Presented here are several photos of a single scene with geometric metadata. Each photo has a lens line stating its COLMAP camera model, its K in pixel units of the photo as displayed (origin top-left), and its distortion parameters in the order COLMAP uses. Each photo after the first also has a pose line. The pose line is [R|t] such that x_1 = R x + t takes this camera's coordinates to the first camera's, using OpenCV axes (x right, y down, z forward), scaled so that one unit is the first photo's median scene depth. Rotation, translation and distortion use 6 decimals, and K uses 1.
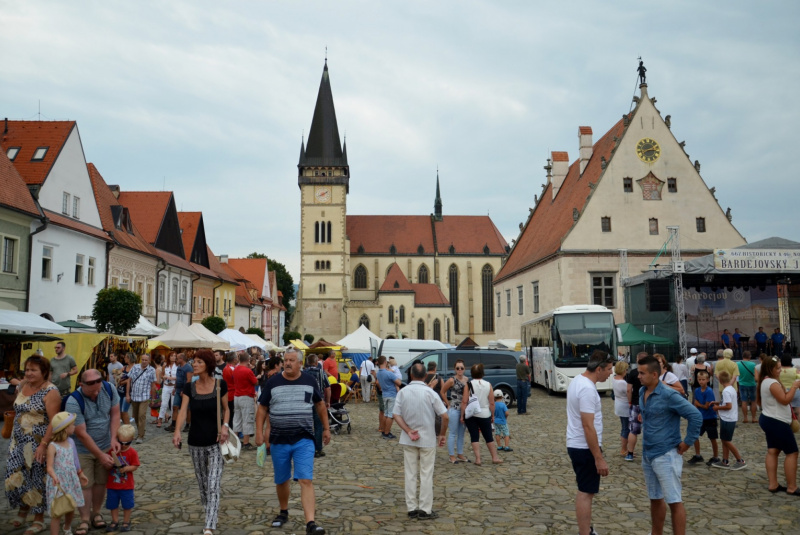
lens RADIAL K [[659.8, 0, 398.7], [0, 659.8, 281.2], [0, 0, 1]] dist [-0.055582, 0.009130]
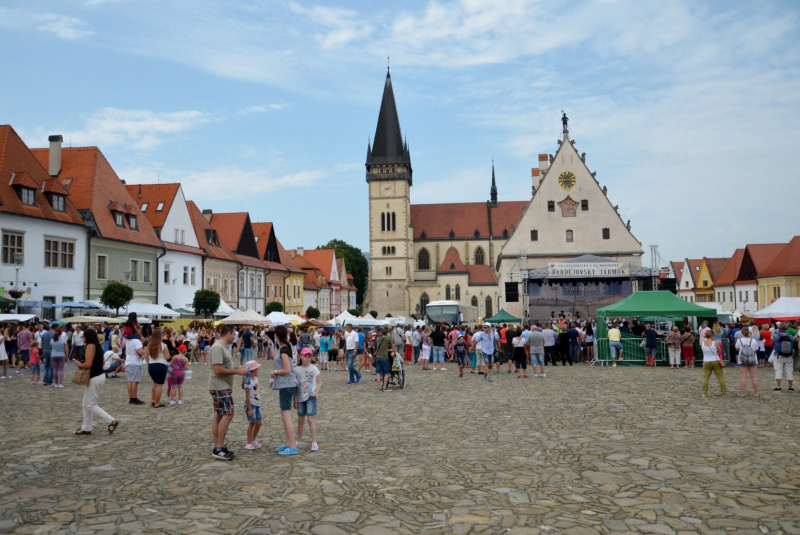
lens RADIAL K [[782.1, 0, 400.0], [0, 782.1, 267.5], [0, 0, 1]] dist [0.001581, 0.003514]
pose [[0.979486, -0.014484, -0.200989, 0.179659], [0.021274, 0.999272, 0.031665, -0.037423], [0.200384, -0.035292, 0.979082, -0.338577]]
